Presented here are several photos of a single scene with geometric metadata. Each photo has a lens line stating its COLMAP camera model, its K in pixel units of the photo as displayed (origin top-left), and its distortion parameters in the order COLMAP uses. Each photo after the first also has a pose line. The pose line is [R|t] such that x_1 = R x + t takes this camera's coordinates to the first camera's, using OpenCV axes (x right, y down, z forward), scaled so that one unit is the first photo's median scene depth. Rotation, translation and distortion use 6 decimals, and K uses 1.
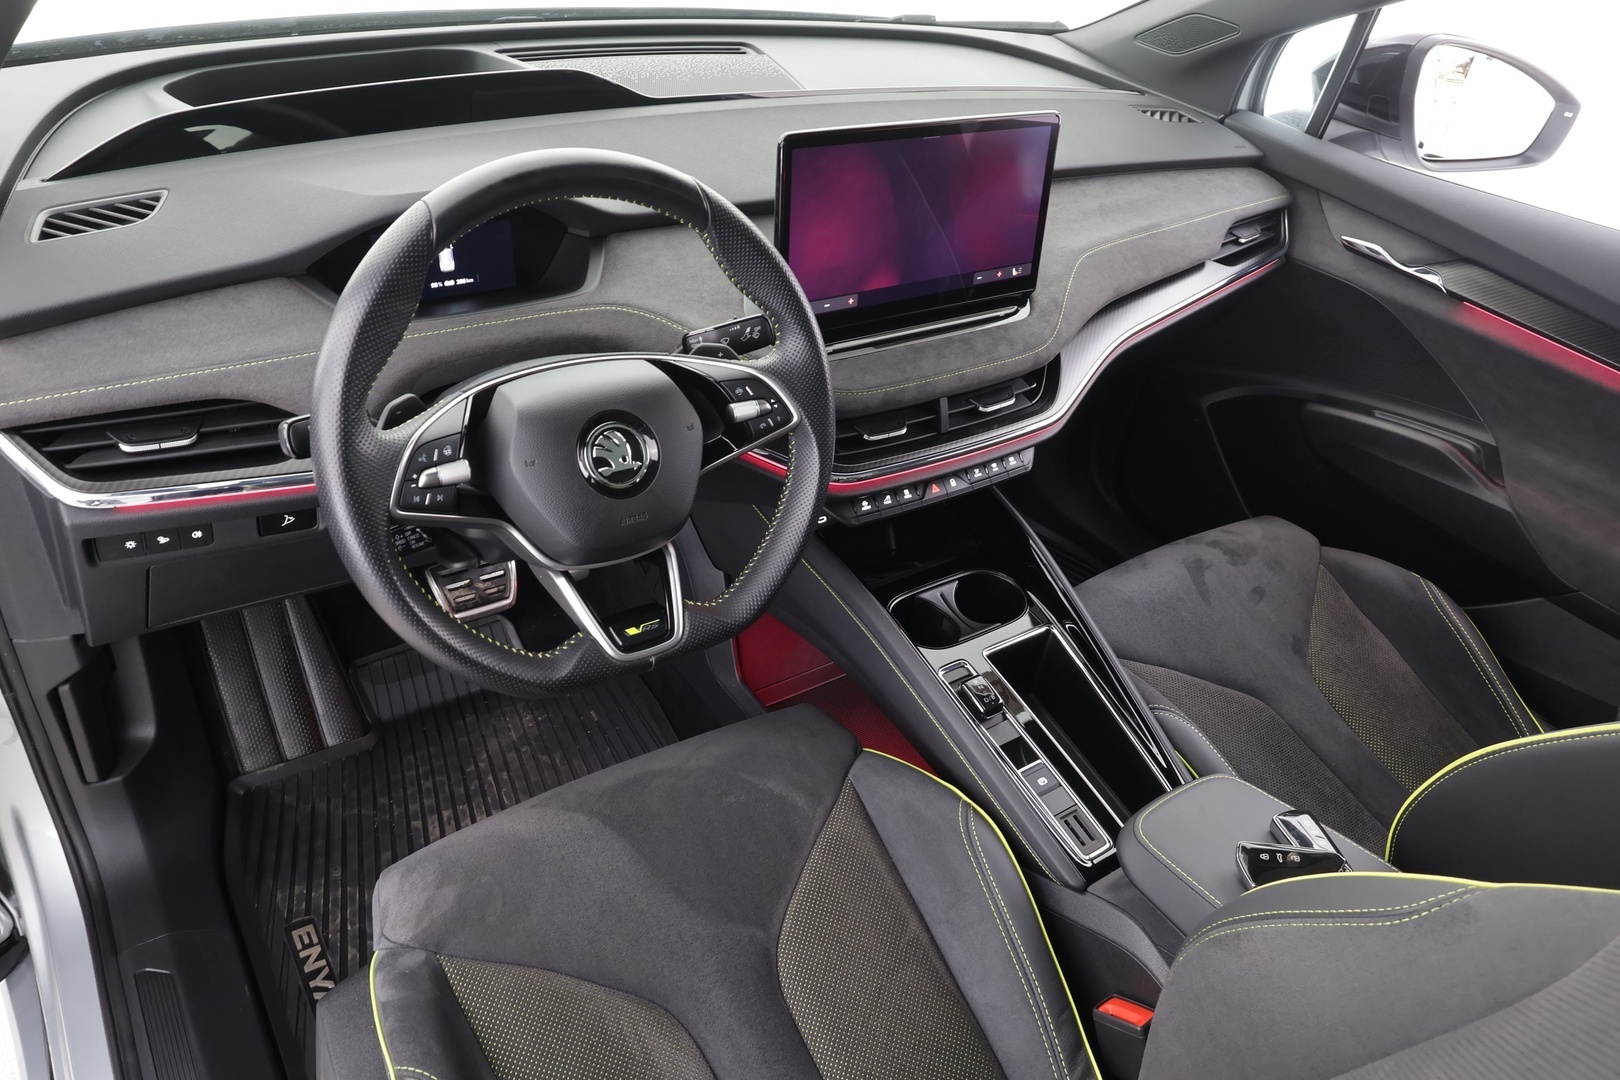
lens RADIAL K [[1102.1, 0, 810.0], [0, 1102.1, 540.0], [0, 0, 1]] dist [-0.003068, -0.002037]
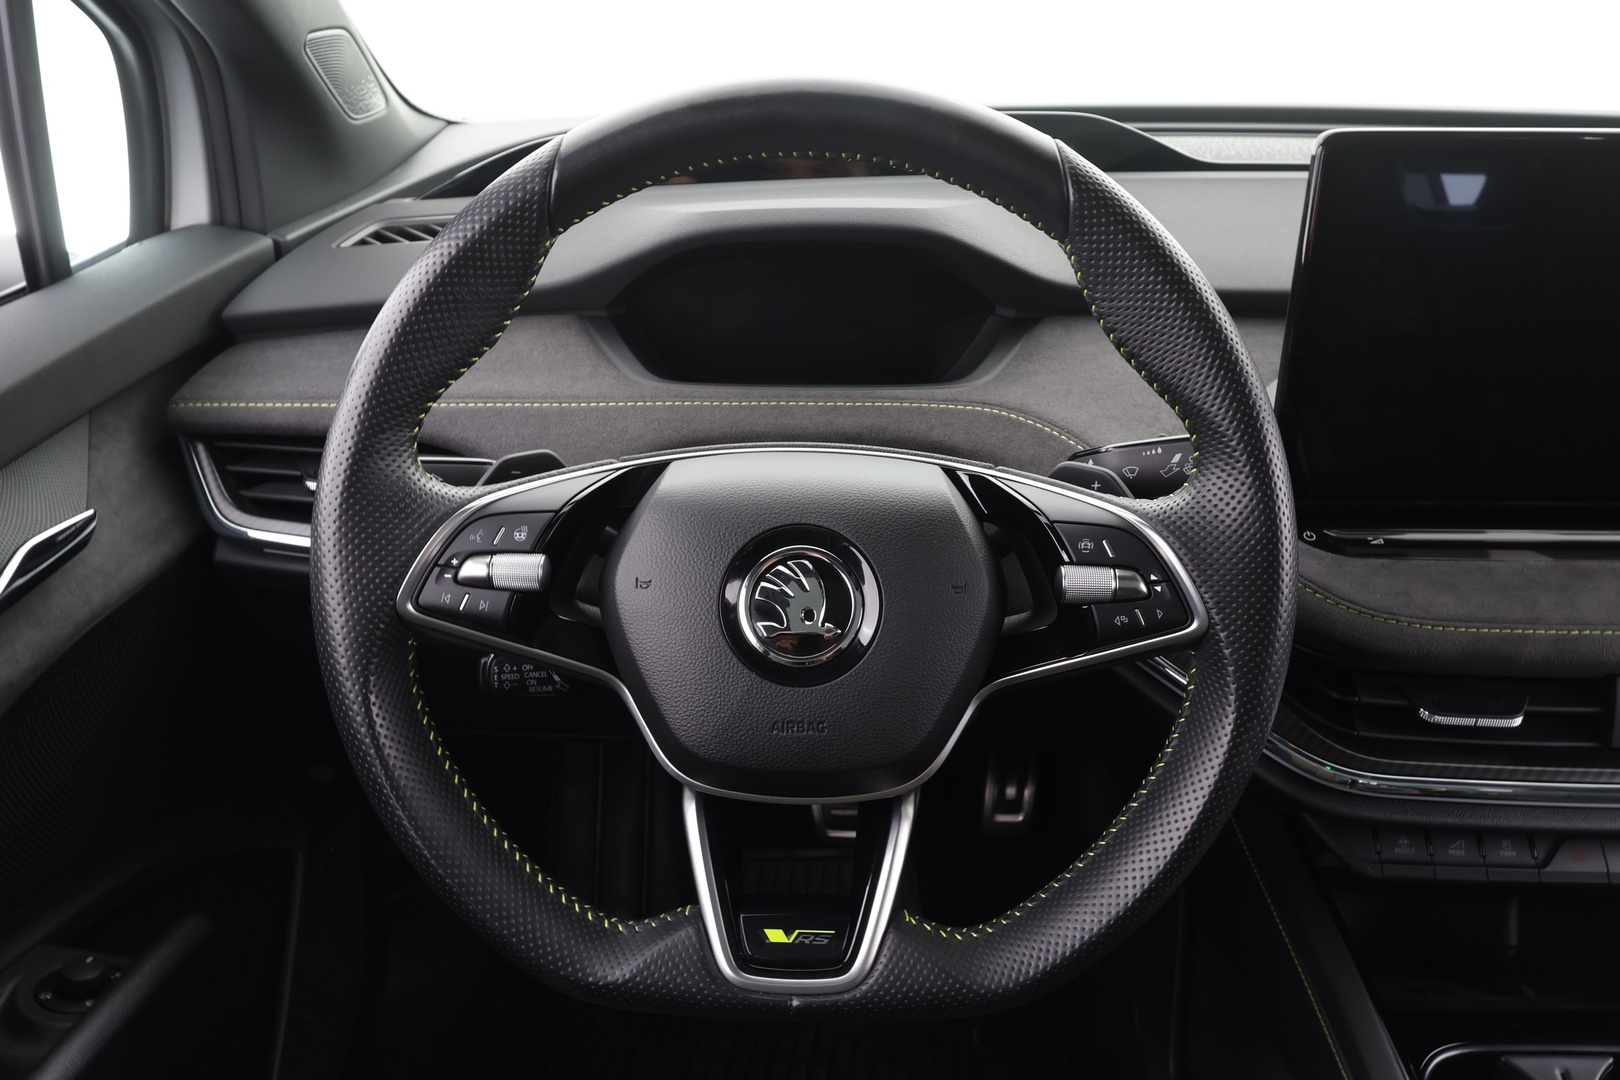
lens RADIAL K [[1180.2, 0, 810.0], [0, 1180.2, 540.0], [0, 0, 1]] dist [0.003870, -0.000266]
pose [[0.818167, 0.155242, -0.553627, 0.135294], [-0.263867, 0.956858, -0.121641, -0.034789], [0.510858, 0.245606, 0.823833, 0.467056]]
